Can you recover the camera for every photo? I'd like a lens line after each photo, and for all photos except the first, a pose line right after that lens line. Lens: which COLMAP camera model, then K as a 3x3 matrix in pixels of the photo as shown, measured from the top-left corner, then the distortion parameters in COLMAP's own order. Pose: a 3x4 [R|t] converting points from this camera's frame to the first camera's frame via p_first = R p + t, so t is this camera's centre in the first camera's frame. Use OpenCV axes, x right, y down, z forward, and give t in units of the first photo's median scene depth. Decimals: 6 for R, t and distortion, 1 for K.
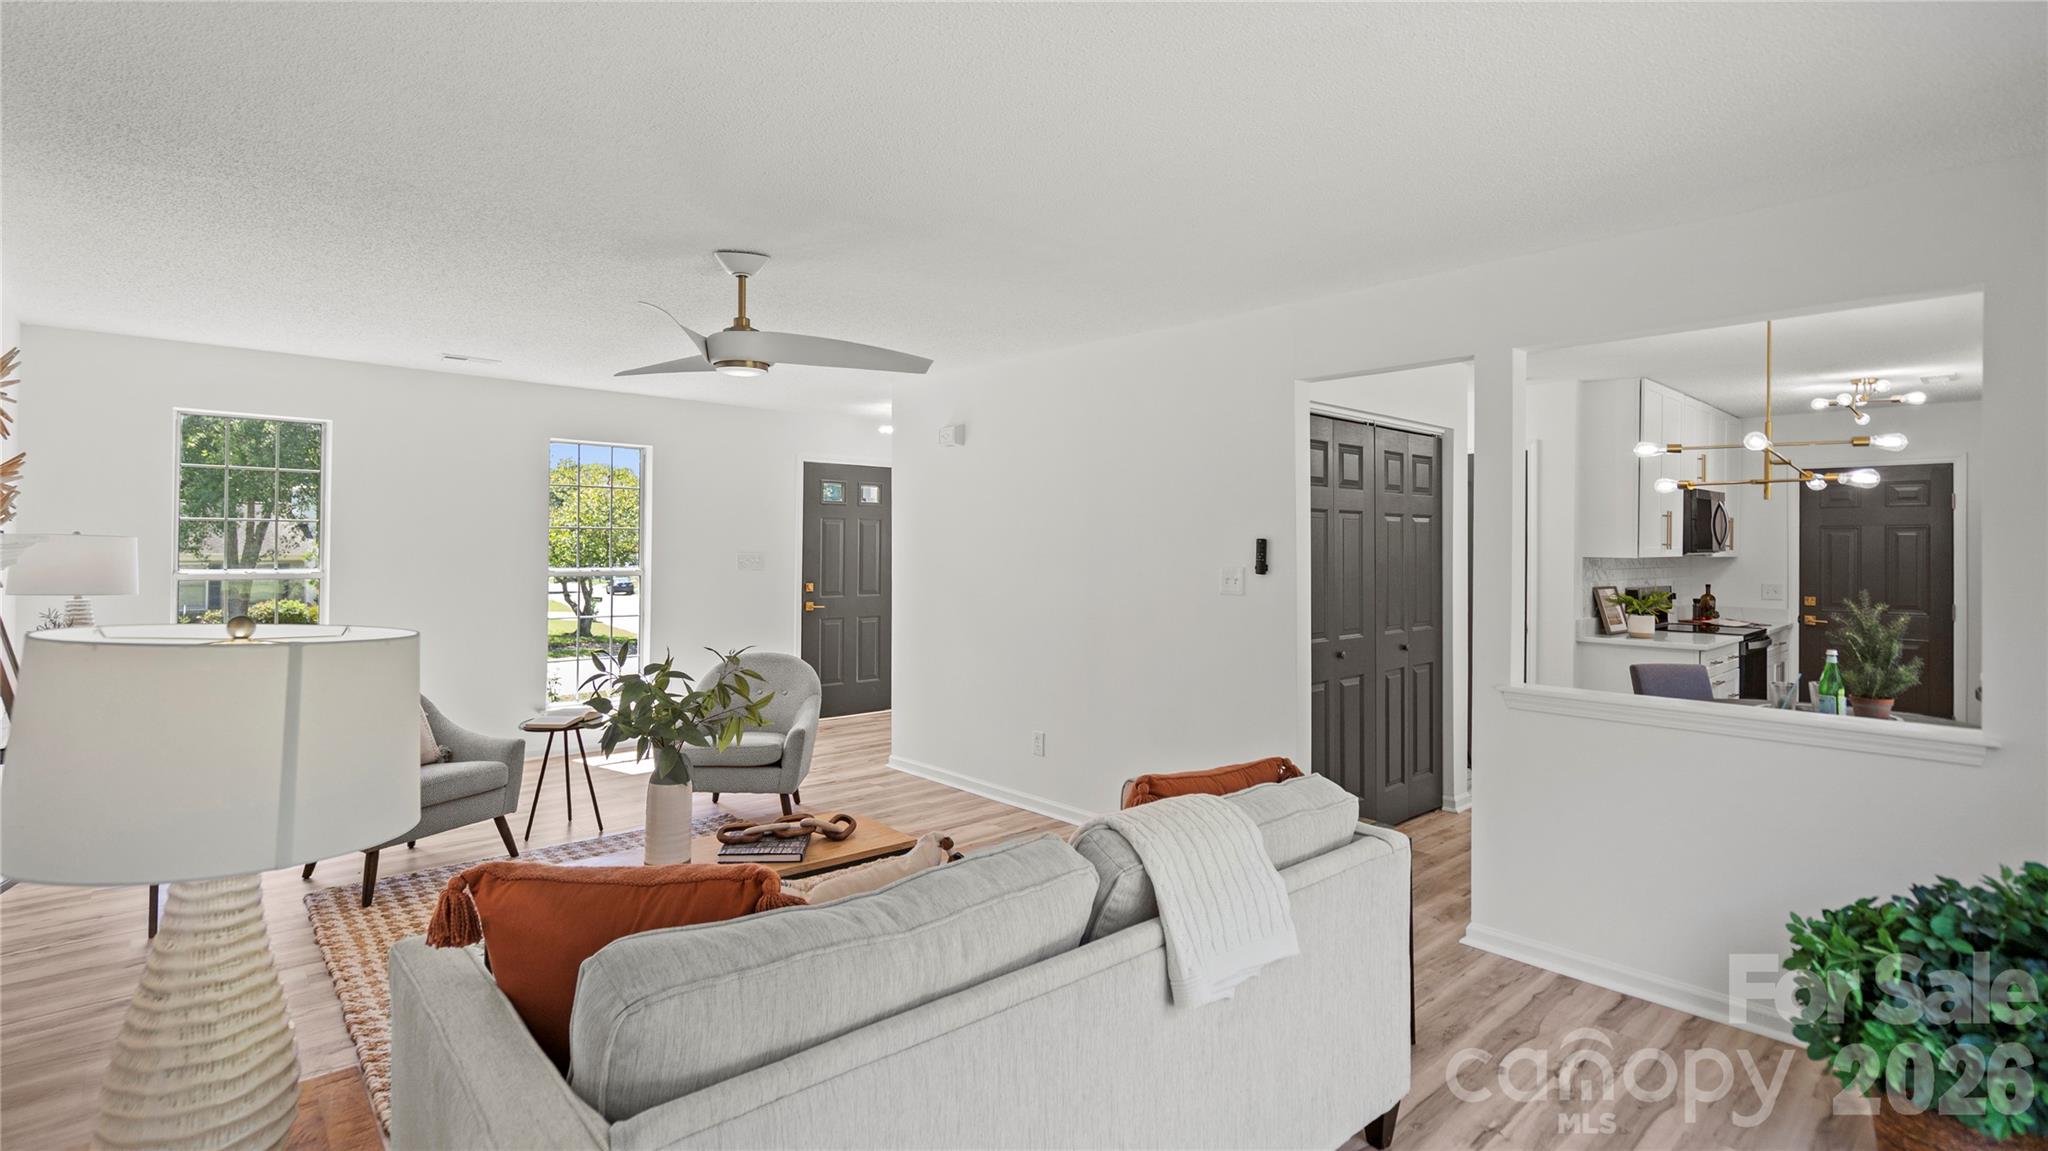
lens RADIAL K [[954.2, 0, 1000.0], [0, 954.2, 536.2], [0, 0, 1]] dist [0.001301, 0.000341]
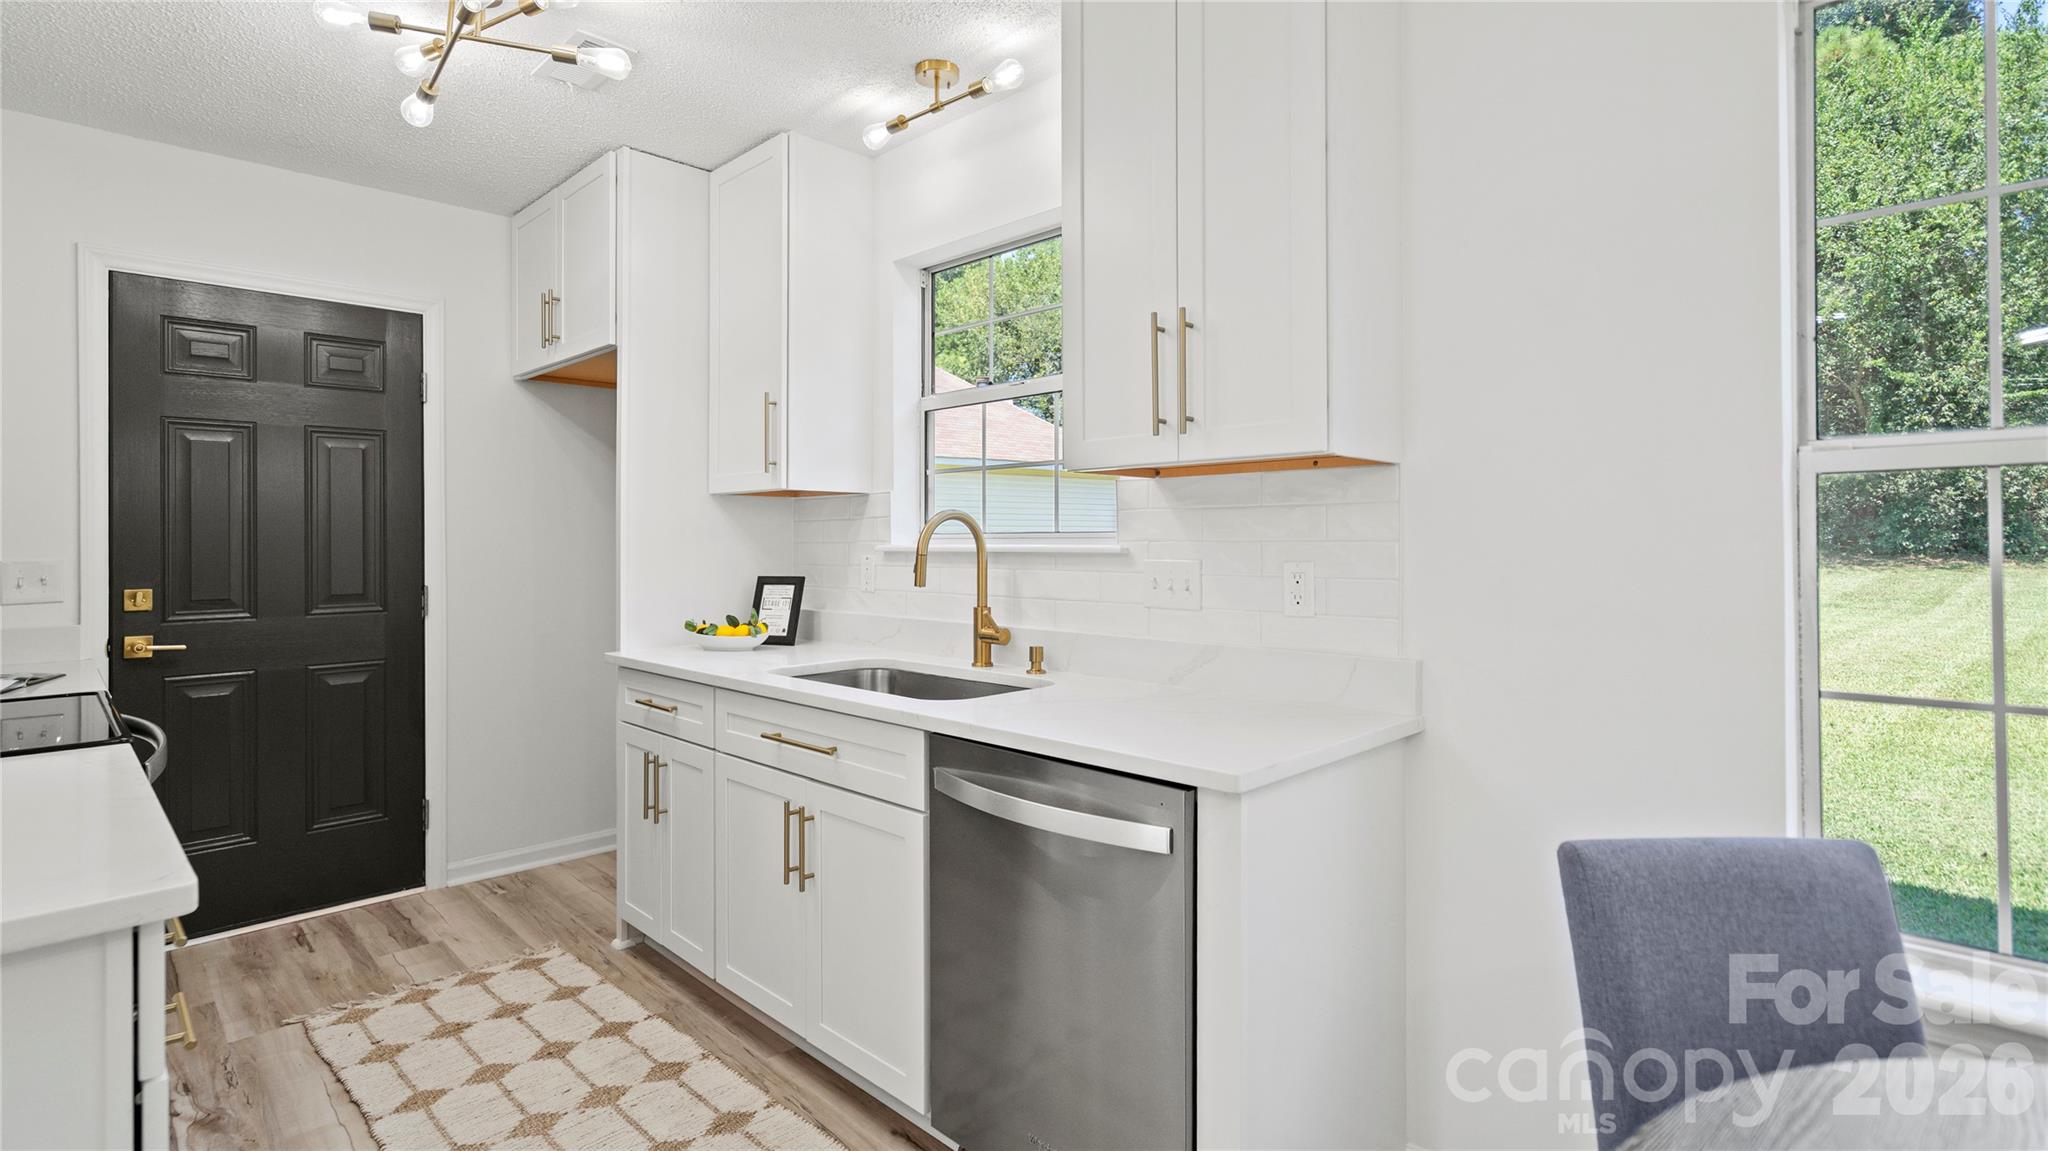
lens RADIAL K [[957.3, 0, 1019.7], [0, 957.3, 543.8], [0, 0, 1]] dist [0.001303, 0.000467]
pose [[-0.060627, -0.012509, 0.998082, 0.450865], [-0.006381, 0.999906, 0.012144, 0.039527], [-0.998140, -0.005632, -0.060701, 0.699710]]
